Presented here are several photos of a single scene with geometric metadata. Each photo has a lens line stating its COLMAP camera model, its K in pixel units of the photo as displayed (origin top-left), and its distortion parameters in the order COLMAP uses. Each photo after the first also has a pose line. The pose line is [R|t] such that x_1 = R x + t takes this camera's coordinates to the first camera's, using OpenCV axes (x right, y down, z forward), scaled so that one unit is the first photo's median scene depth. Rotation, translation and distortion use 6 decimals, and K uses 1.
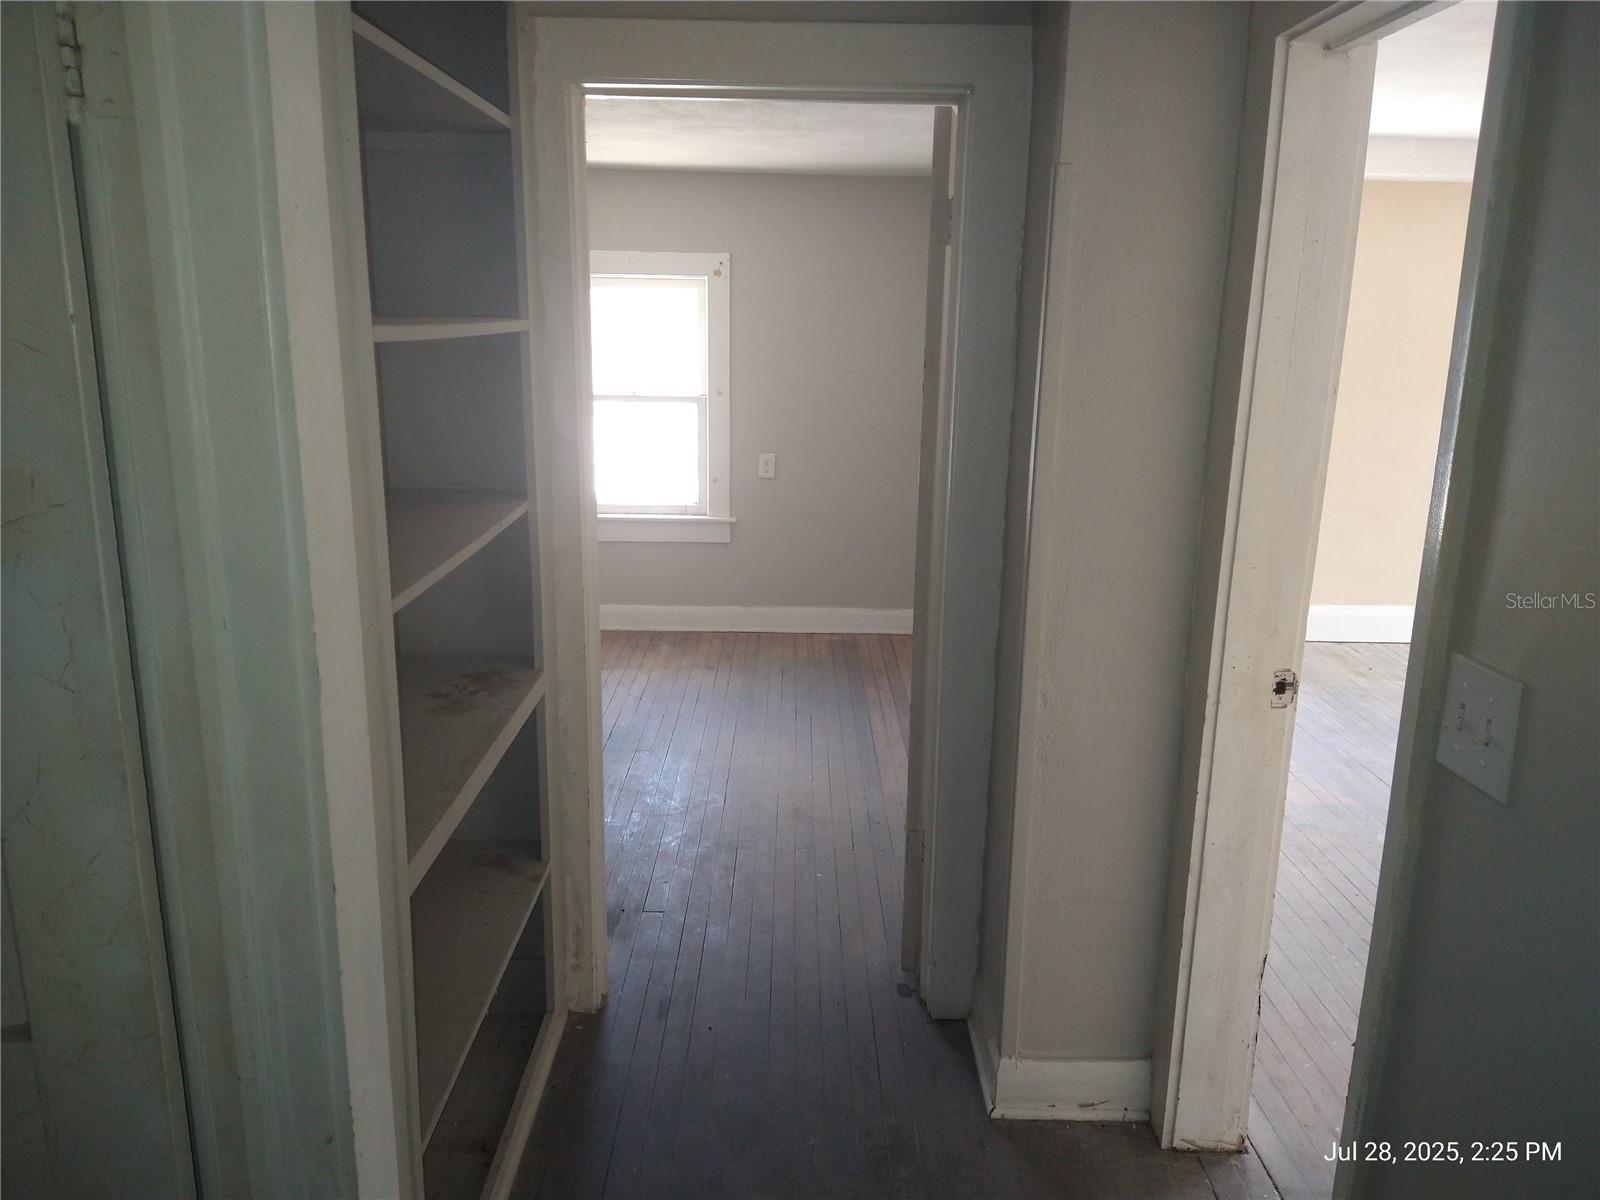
lens RADIAL K [[1177.3, 0, 804.5], [0, 1177.3, 605.3], [0, 0, 1]] dist [0.077192, -0.064102]
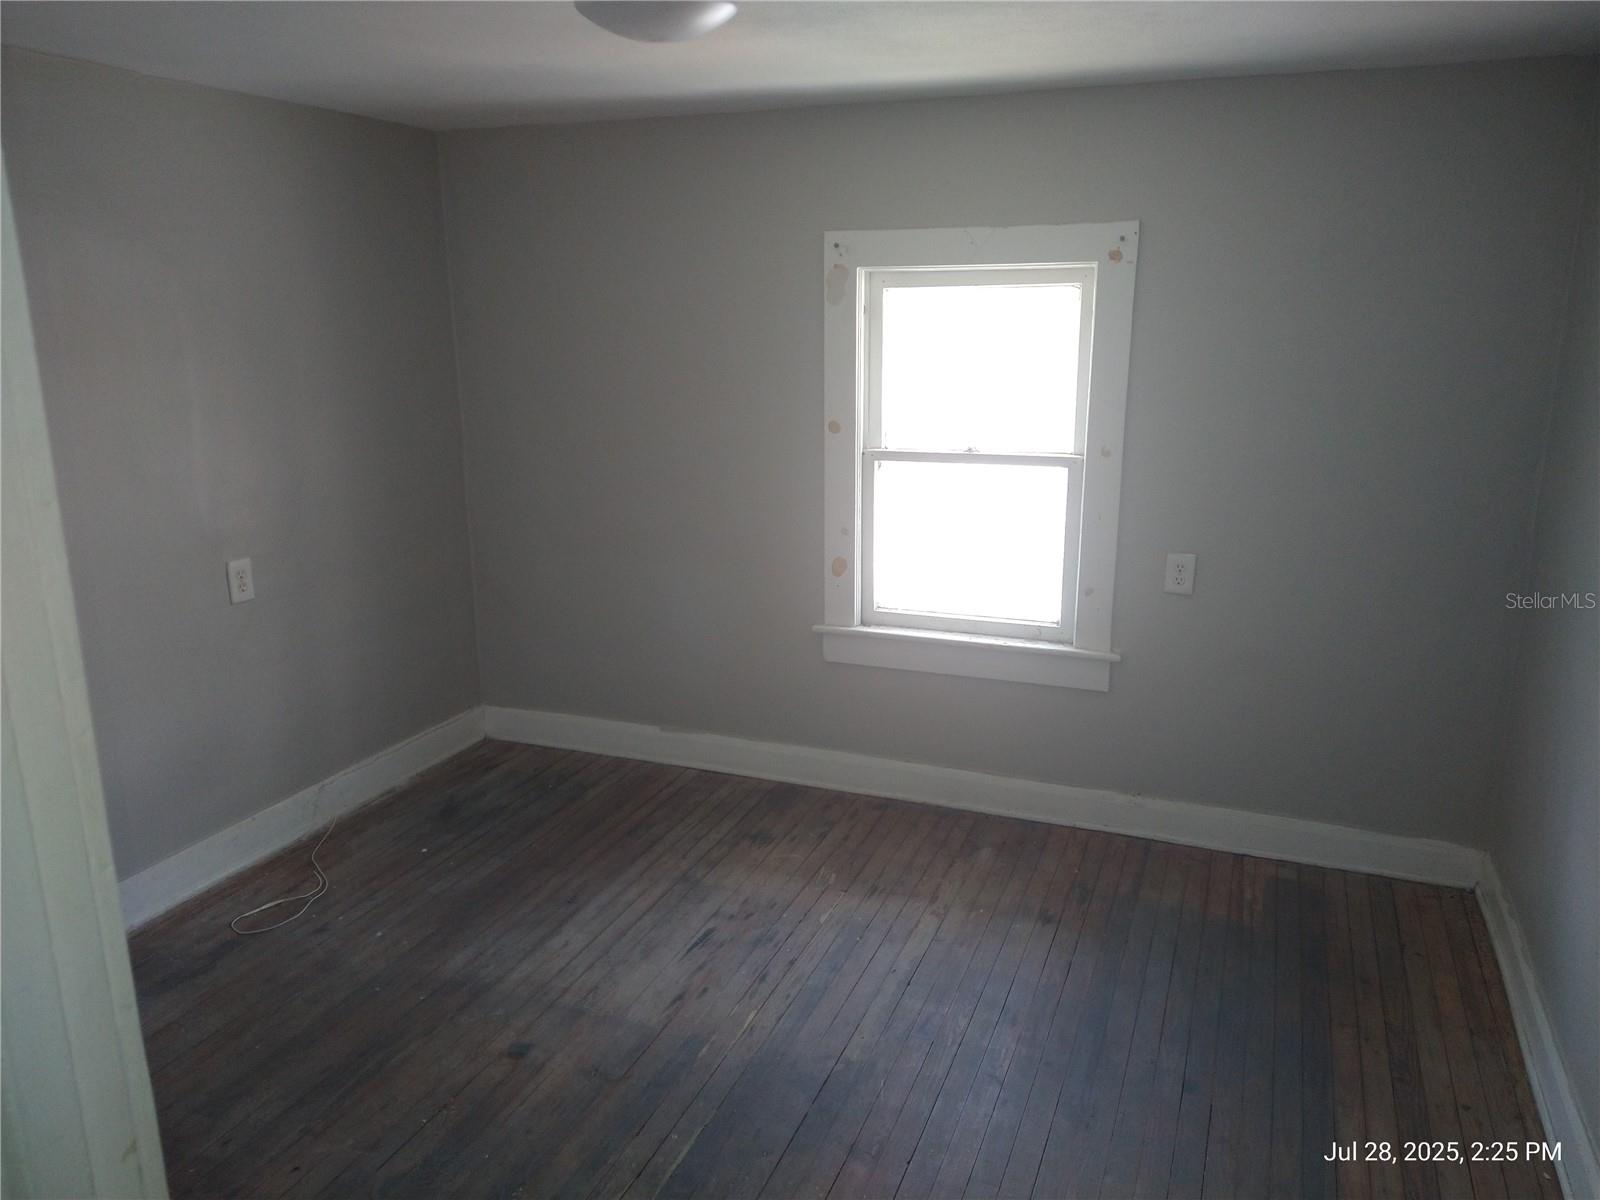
lens RADIAL K [[1177.3, 0, 785.0], [0, 1177.3, 600.6], [0, 0, 1]] dist [0.077192, -0.064102]
pose [[0.919802, 0.071613, -0.385792, 0.017220], [-0.068432, 0.997413, 0.021992, -0.105380], [0.386369, 0.006173, 0.922324, 0.370761]]
